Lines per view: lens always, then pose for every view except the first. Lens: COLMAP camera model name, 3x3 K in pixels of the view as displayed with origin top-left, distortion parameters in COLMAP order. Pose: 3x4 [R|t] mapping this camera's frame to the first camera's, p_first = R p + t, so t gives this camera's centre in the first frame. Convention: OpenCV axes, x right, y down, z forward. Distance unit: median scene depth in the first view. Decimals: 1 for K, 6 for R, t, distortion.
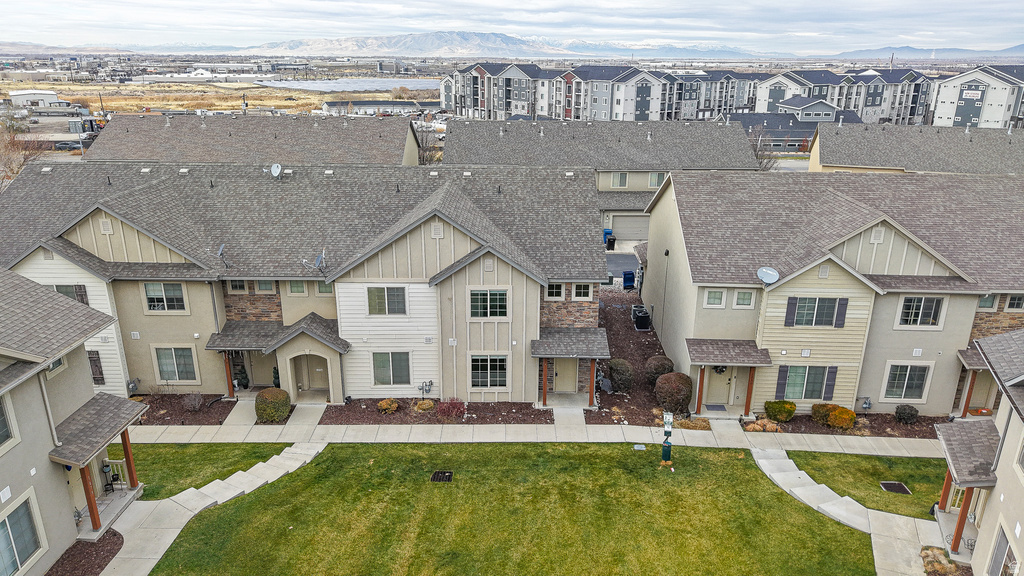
lens RADIAL K [[686.0, 0, 511.1], [0, 686.0, 279.8], [0, 0, 1]] dist [0.029829, -0.038699]
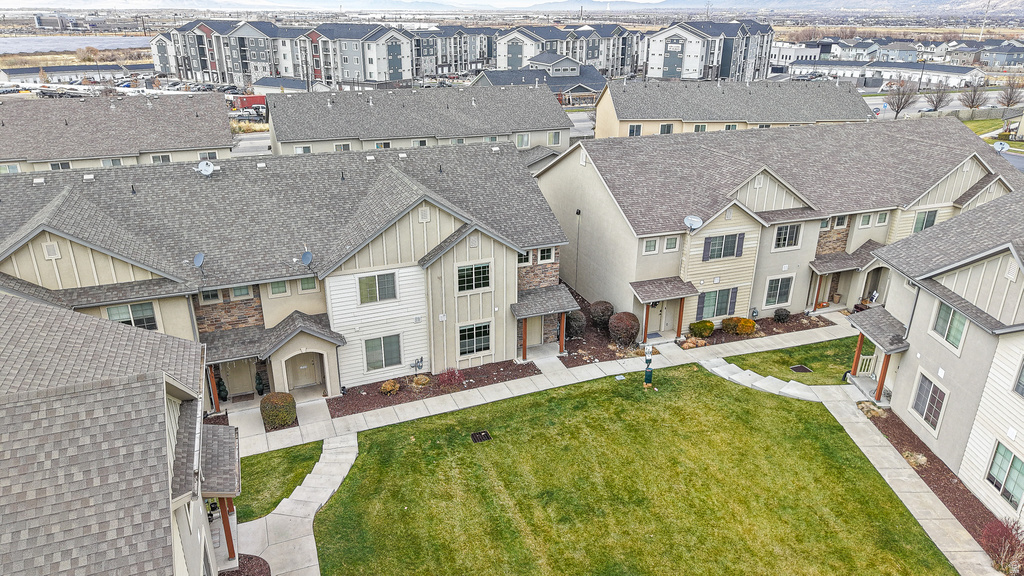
lens RADIAL K [[686.0, 0, 511.1], [0, 686.0, 283.2], [0, 0, 1]] dist [0.029829, -0.038699]
pose [[0.922381, -0.143446, 0.358660, -0.360400], [0.119313, 0.988890, 0.088665, -0.043532], [-0.367394, -0.038990, 0.929248, -0.028815]]
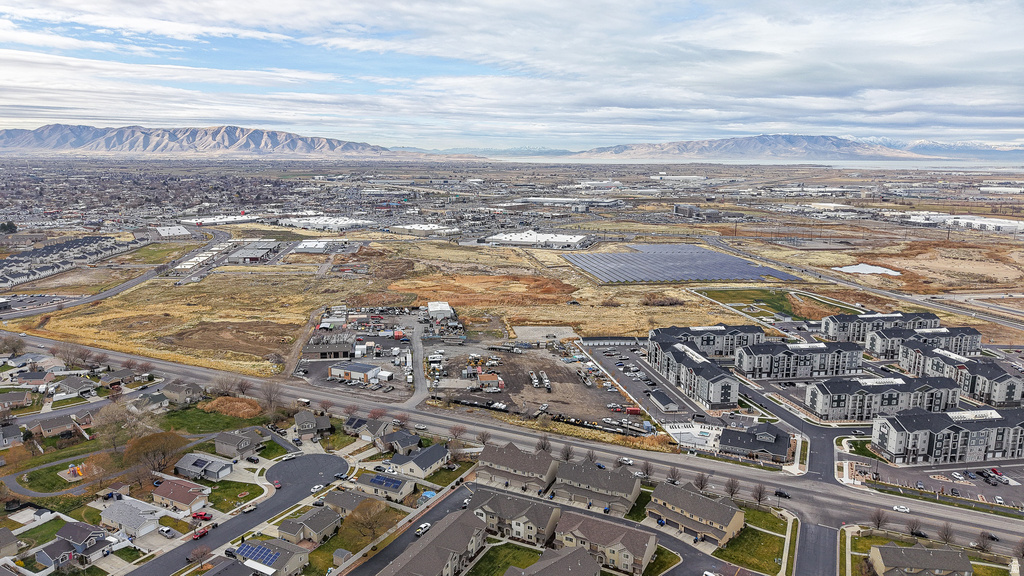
lens RADIAL K [[686.0, 0, 512.1], [0, 686.0, 286.7], [0, 0, 1]] dist [0.029829, -0.038699]
pose [[0.903159, 0.081497, -0.421501, 2.700692], [-0.133394, 0.986491, -0.095089, -1.793801], [0.408057, 0.142106, 0.901829, -6.138208]]
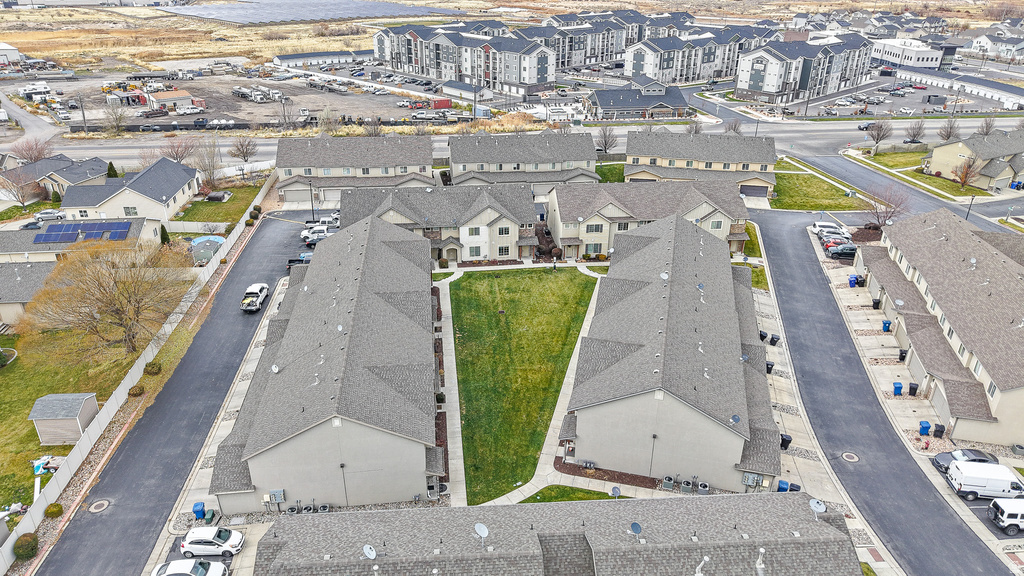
lens RADIAL K [[686.0, 0, 513.4], [0, 686.0, 287.8], [0, 0, 1]] dist [0.029829, -0.038699]
pose [[0.989179, -0.062350, 0.132803, -0.455241], [0.042897, 0.988559, 0.144603, -0.176707], [-0.140299, -0.137342, 0.980537, -2.403096]]
